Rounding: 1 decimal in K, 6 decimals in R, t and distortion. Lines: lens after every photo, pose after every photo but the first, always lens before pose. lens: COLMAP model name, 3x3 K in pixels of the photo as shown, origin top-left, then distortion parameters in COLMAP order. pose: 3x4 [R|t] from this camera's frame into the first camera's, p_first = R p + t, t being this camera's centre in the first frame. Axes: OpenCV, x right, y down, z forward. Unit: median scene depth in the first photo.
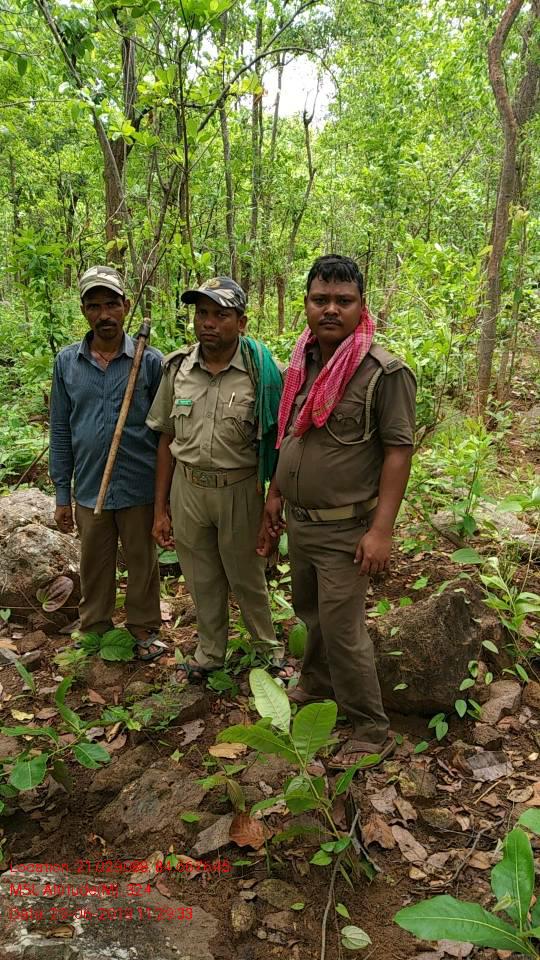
lens RADIAL K [[713.1, 0, 263.9], [0, 713.1, 475.1], [0, 0, 1]] dist [0.076752, -0.132834]
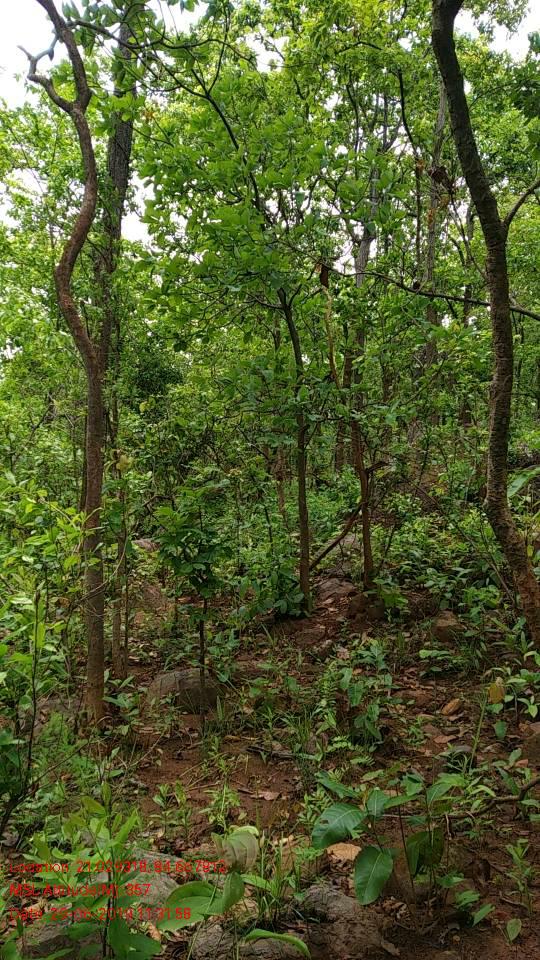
lens RADIAL K [[716.5, 0, 270.0], [0, 716.5, 480.0], [0, 0, 1]] dist [0.010125, -0.006747]
pose [[0.854108, -0.020107, 0.519707, 0.047351], [0.195257, 0.938556, -0.284581, -0.038175], [-0.482052, 0.344539, 0.805554, 0.155786]]
